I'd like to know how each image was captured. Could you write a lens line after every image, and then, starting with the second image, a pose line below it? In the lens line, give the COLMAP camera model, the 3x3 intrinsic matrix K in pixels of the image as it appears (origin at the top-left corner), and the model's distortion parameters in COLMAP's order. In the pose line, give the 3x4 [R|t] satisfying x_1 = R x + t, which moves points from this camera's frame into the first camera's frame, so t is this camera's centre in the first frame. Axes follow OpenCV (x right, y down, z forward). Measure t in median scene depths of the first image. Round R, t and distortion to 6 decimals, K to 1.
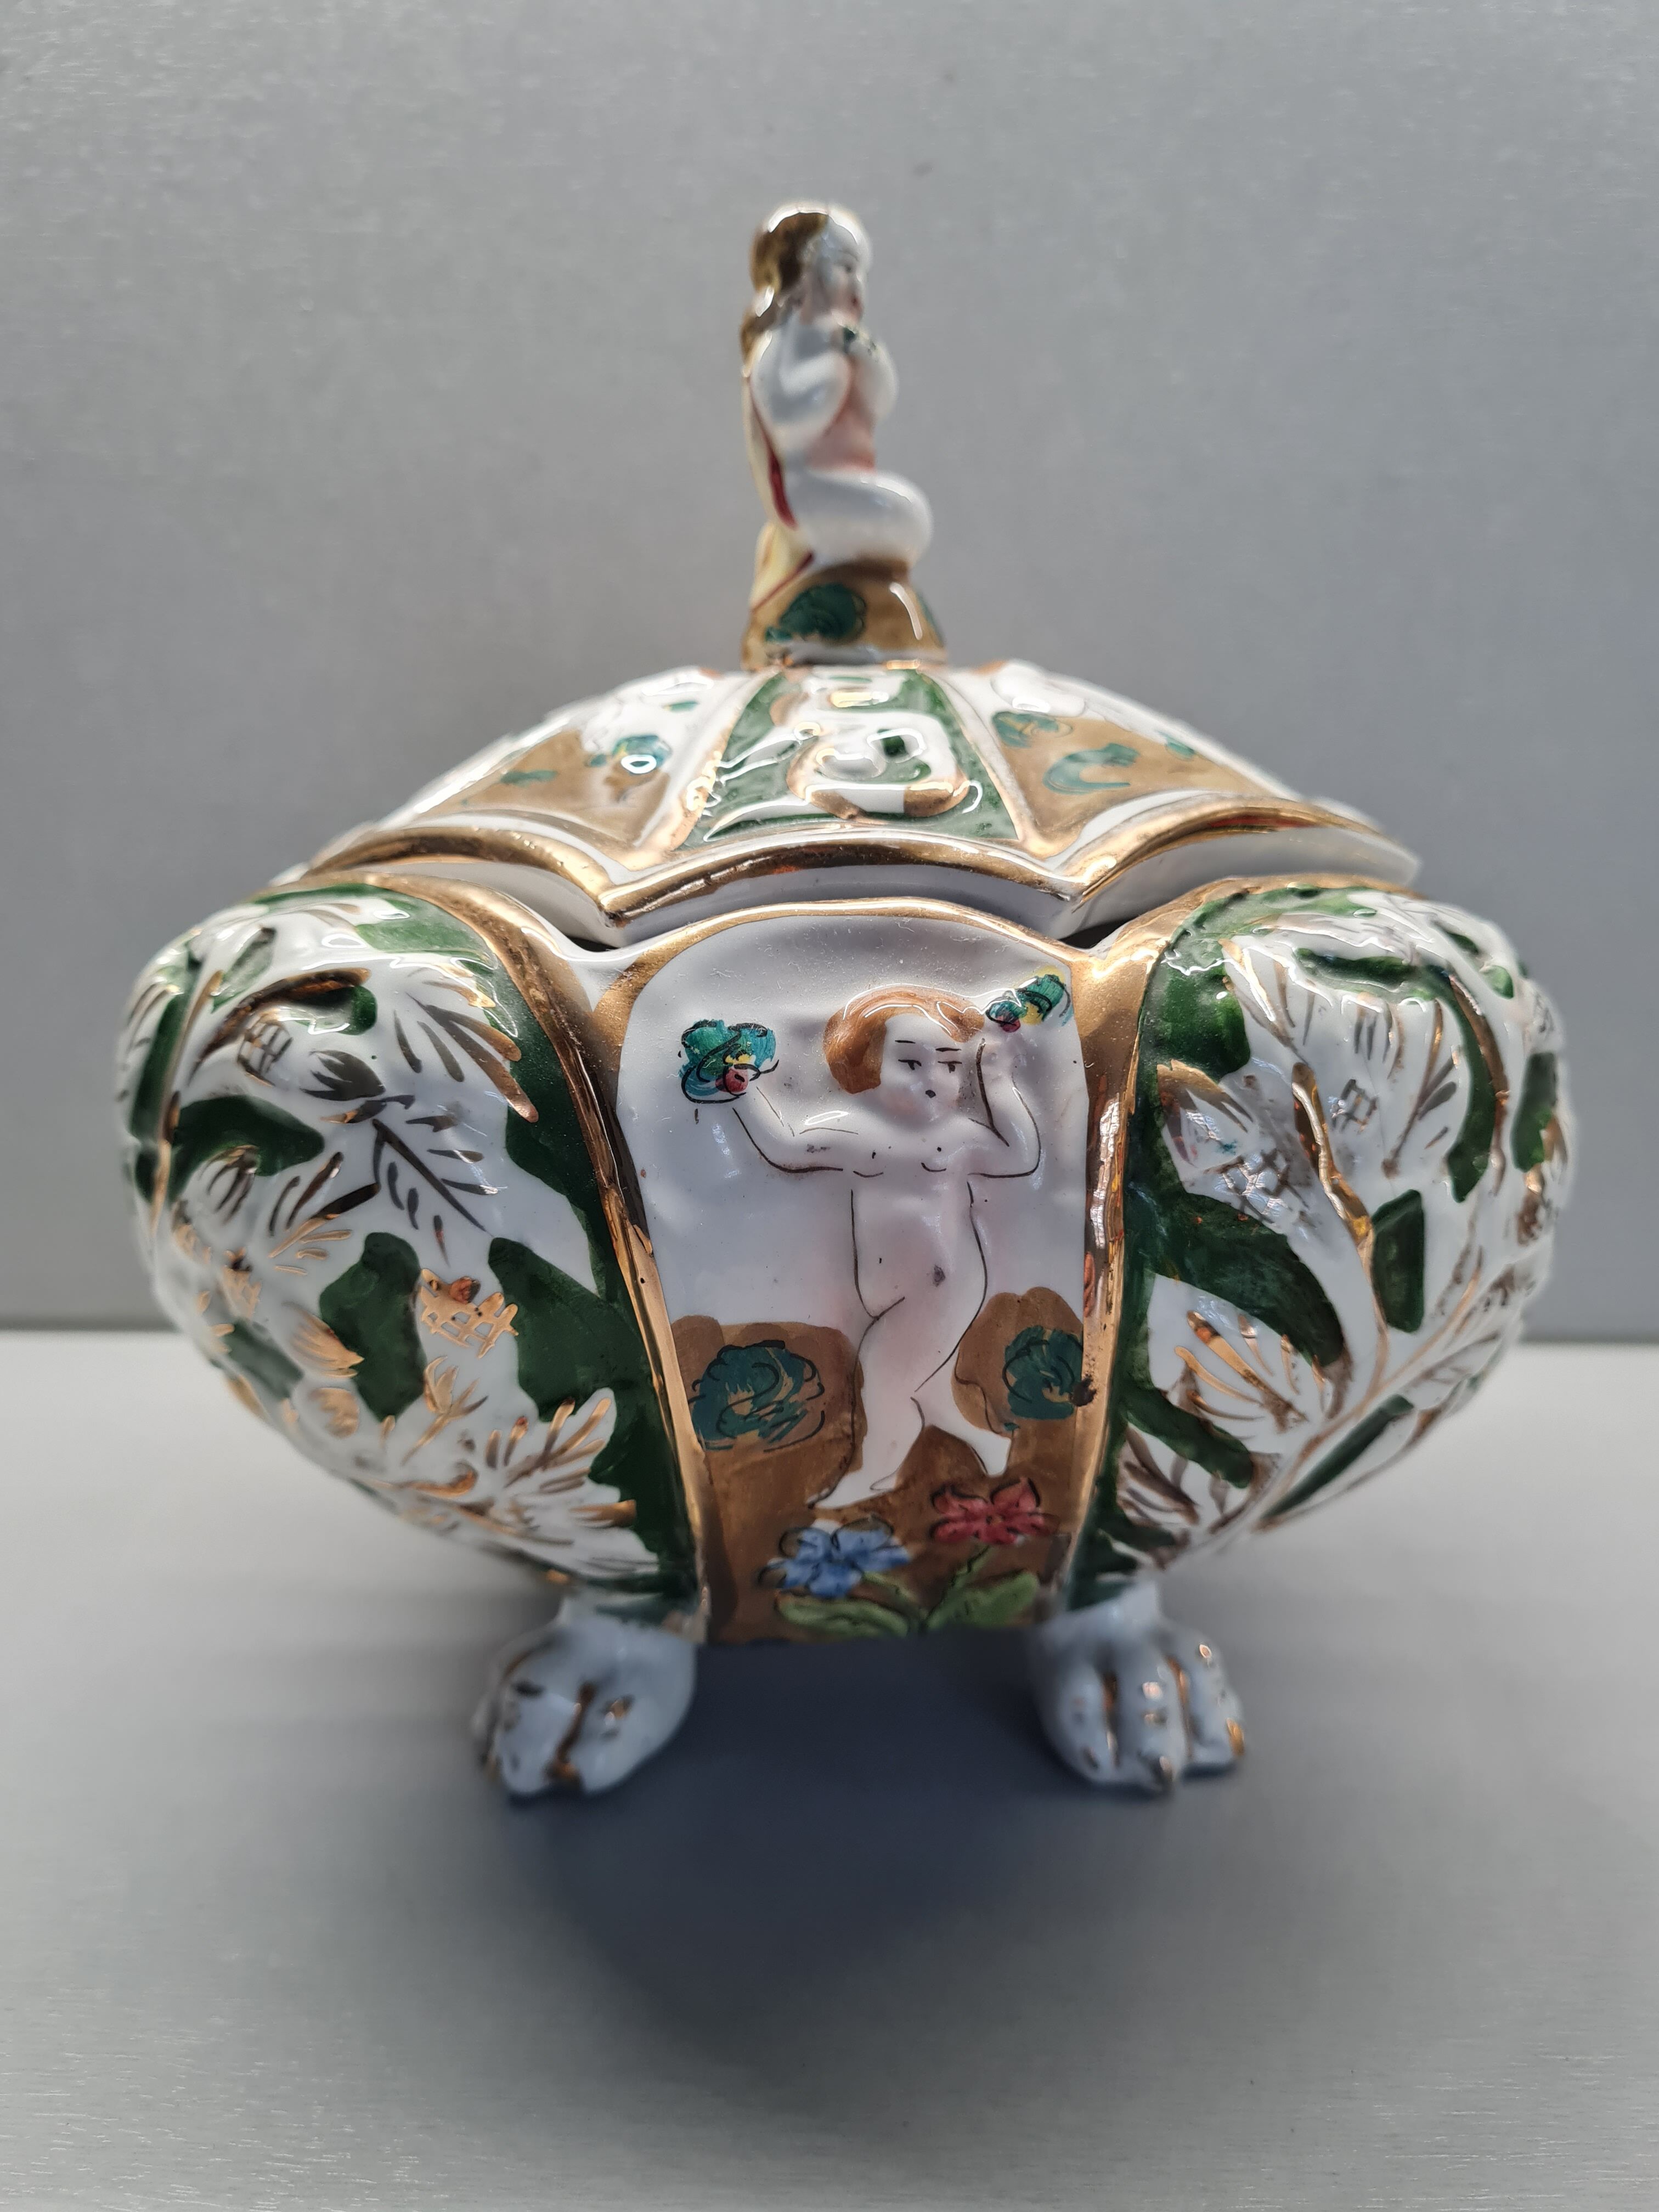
lens RADIAL K [[1730.5, 0, 829.5], [0, 1730.5, 1106.0], [0, 0, 1]] dist [-0.002755, -0.001247]
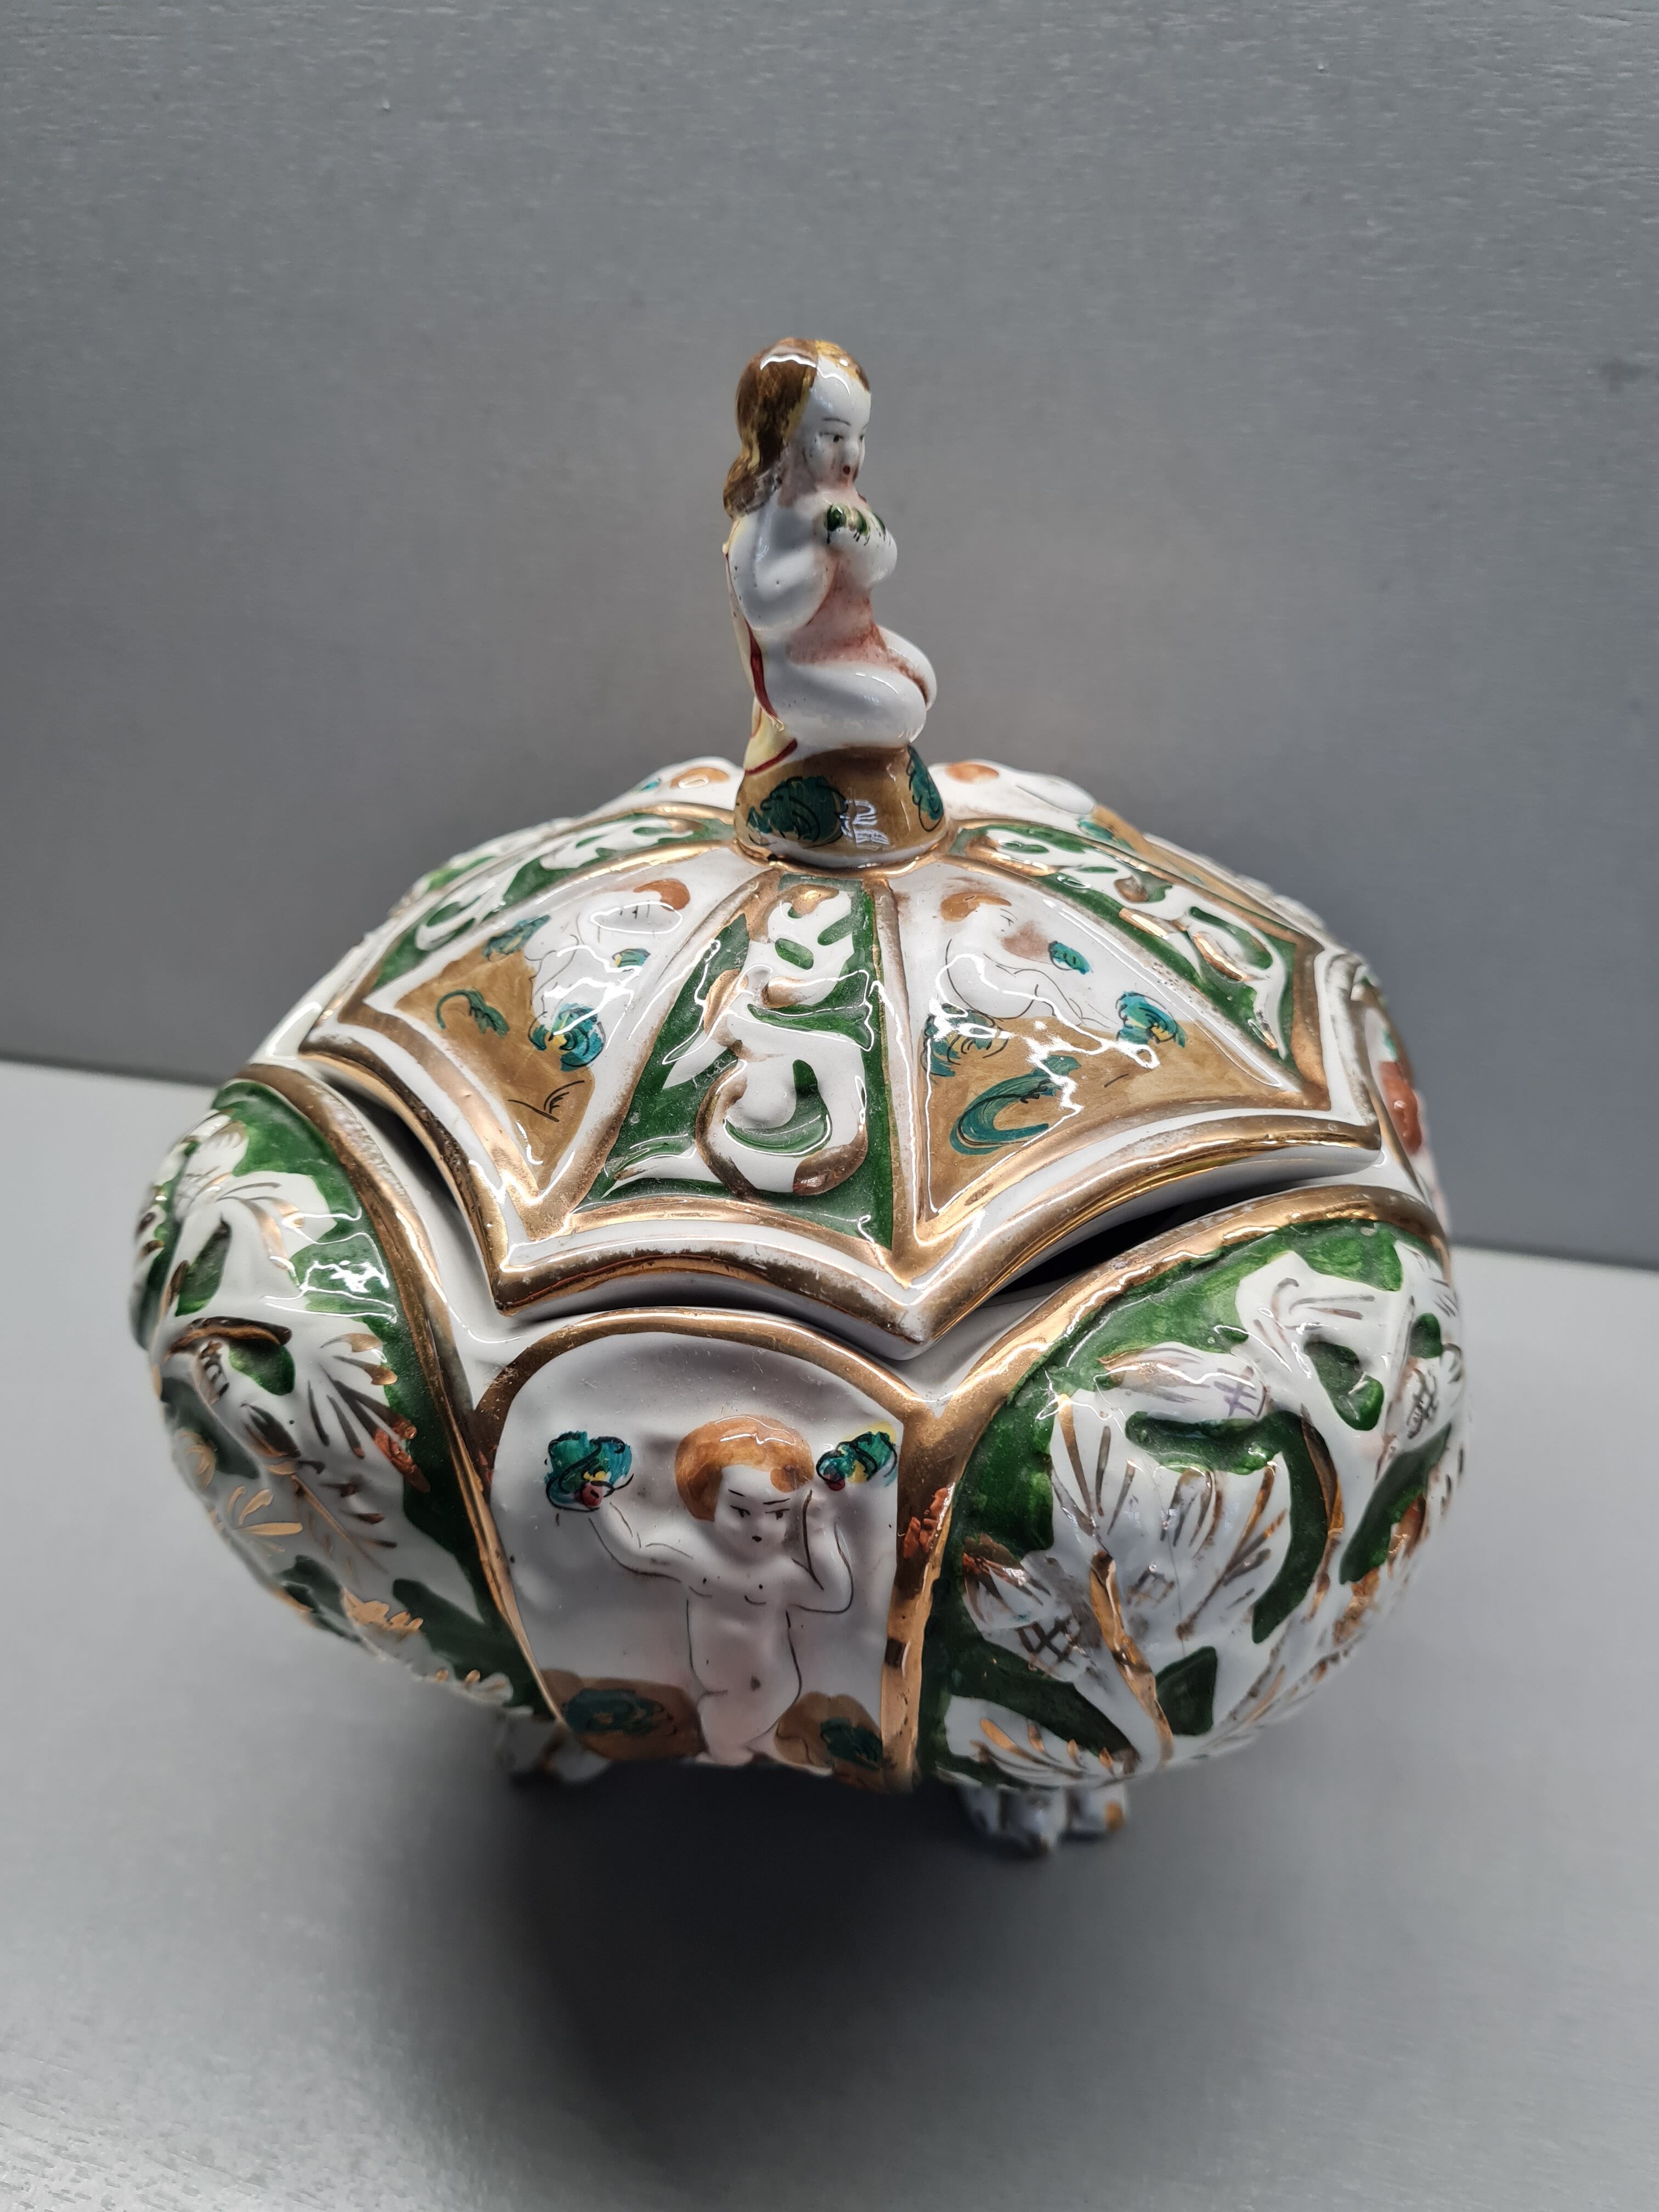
lens RADIAL K [[1729.8, 0, 855.4], [0, 1729.8, 1112.6], [0, 0, 1]] dist [-0.002519, 0.000294]
pose [[0.983857, 0.101948, -0.147078, 0.248724], [-0.042733, 0.931930, 0.360112, -0.644441], [0.173779, -0.348014, 0.921242, 0.085906]]
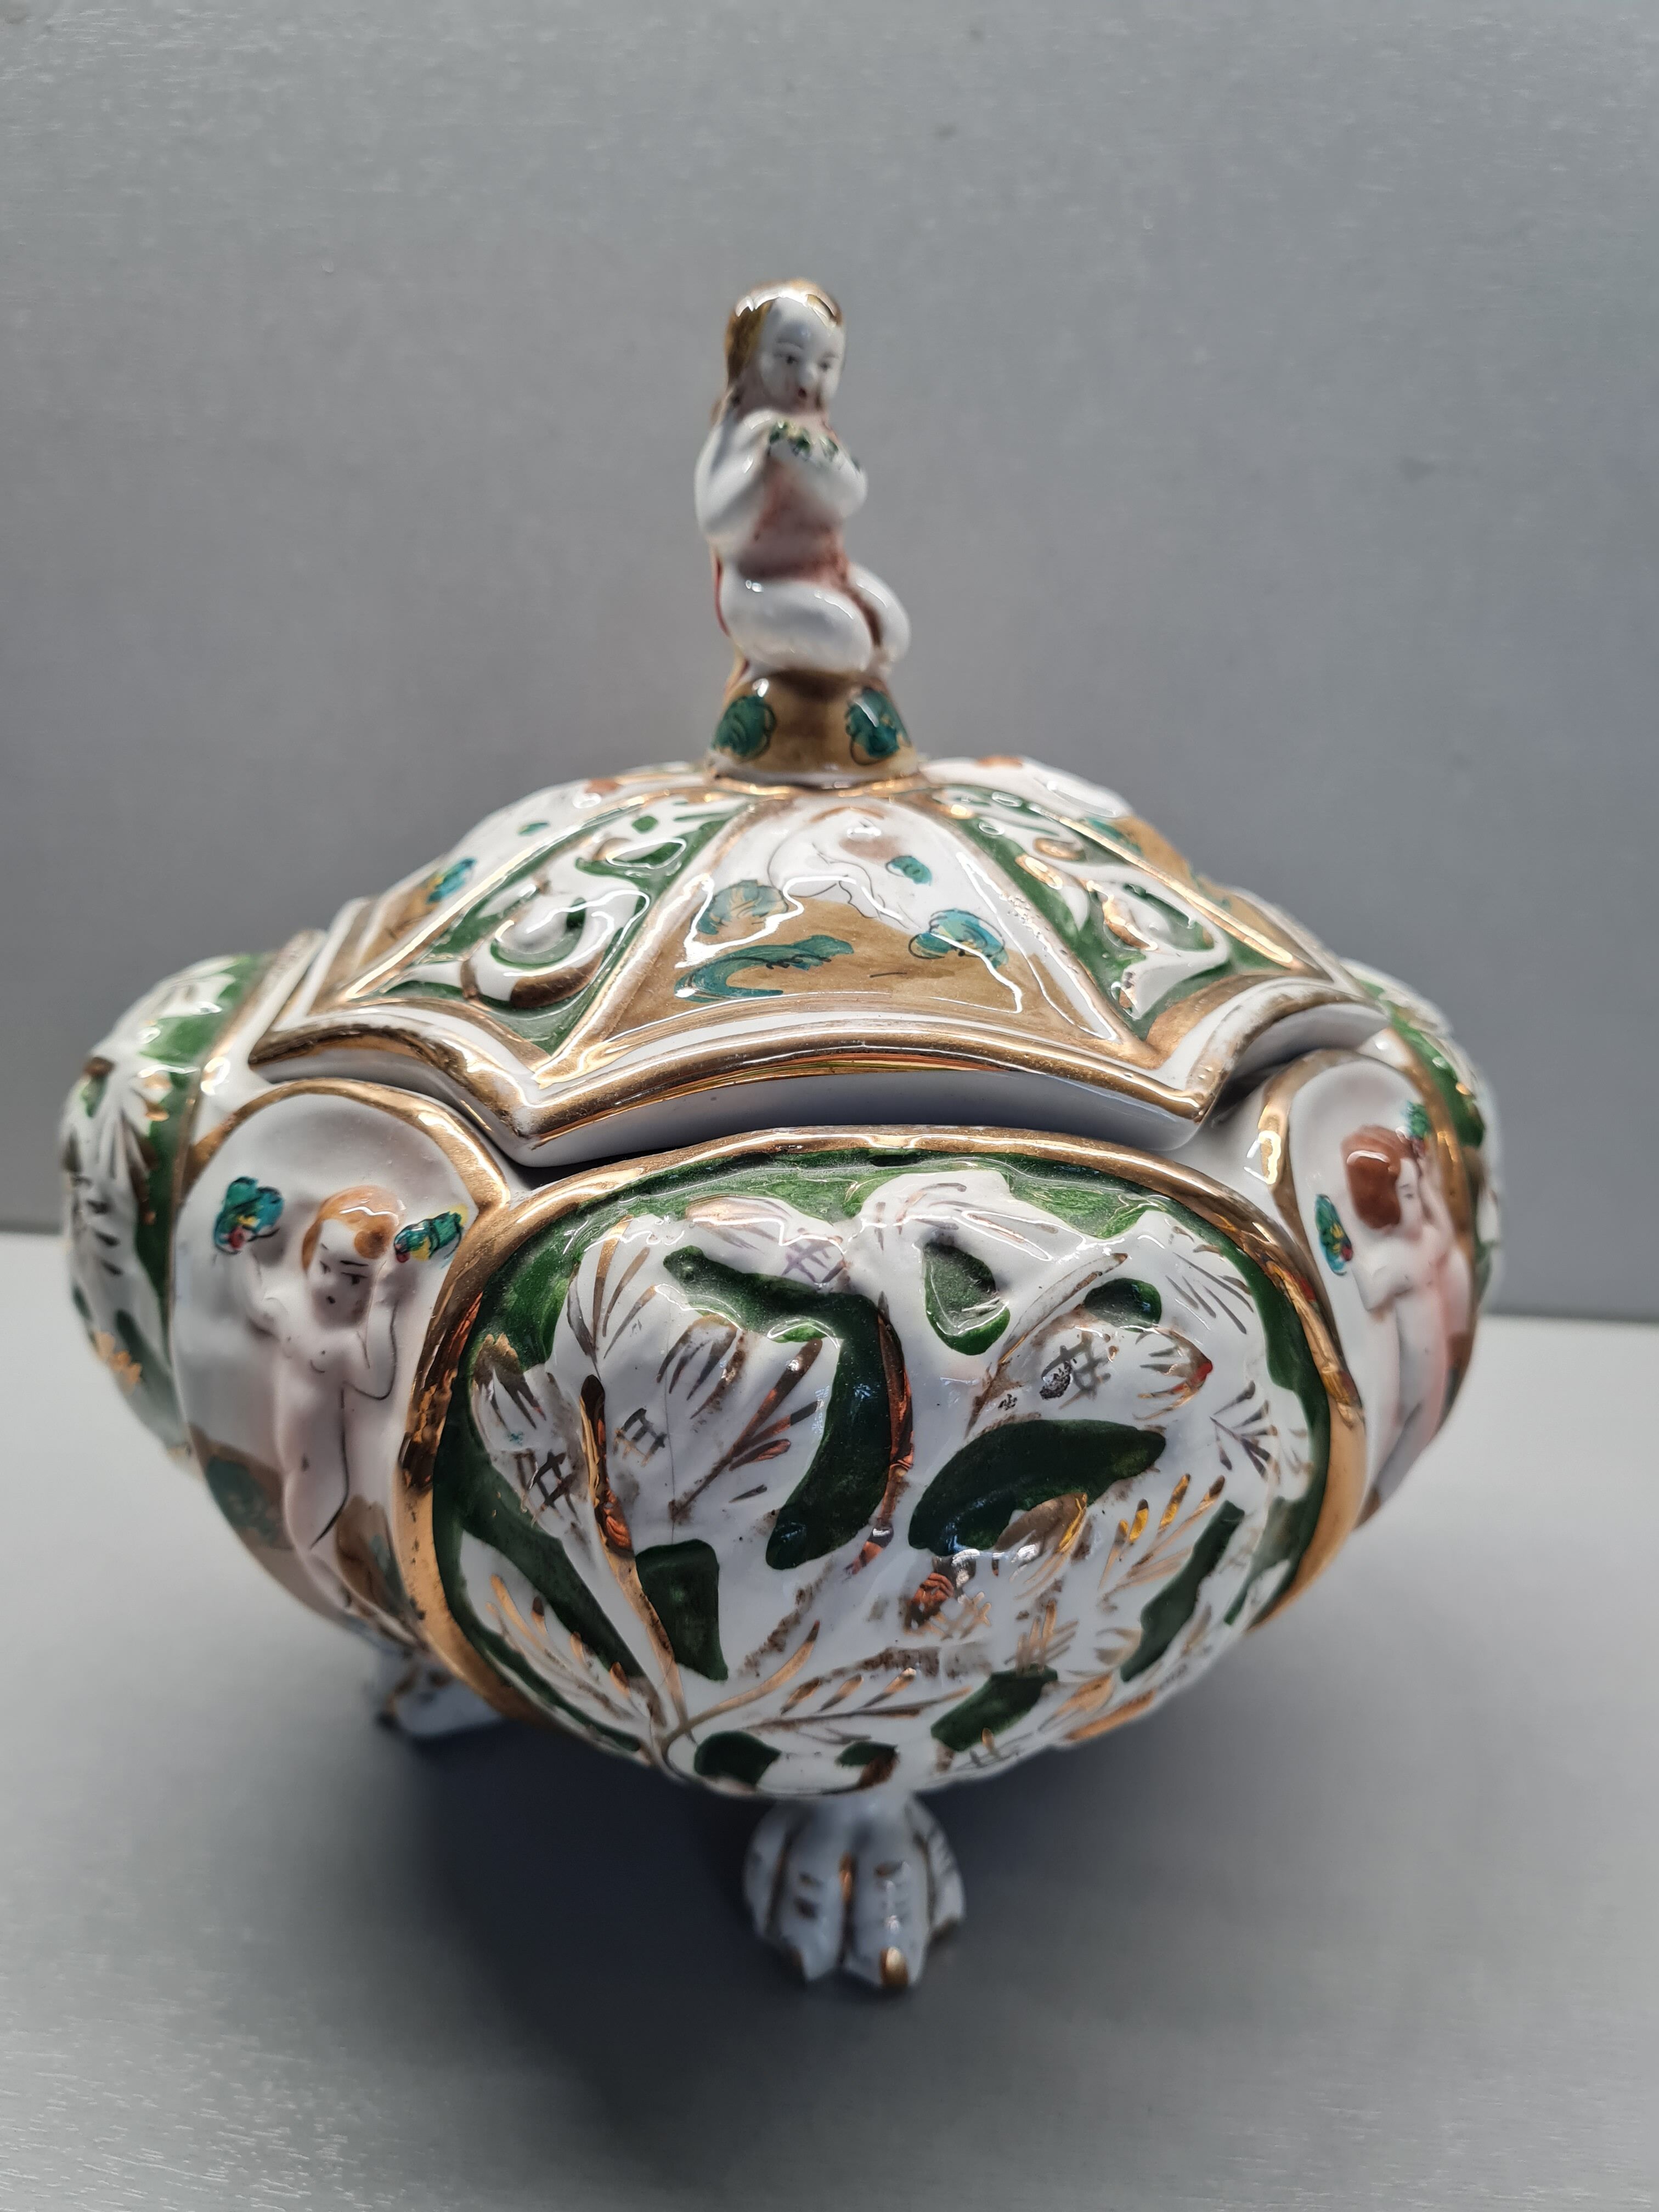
lens RADIAL K [[1730.5, 0, 829.5], [0, 1730.5, 1106.0], [0, 0, 1]] dist [-0.002755, -0.001247]
pose [[0.785295, 0.215924, -0.580249, 0.875609], [-0.136848, 0.974568, 0.177452, -0.348093], [0.603808, -0.059946, 0.794872, 0.332695]]
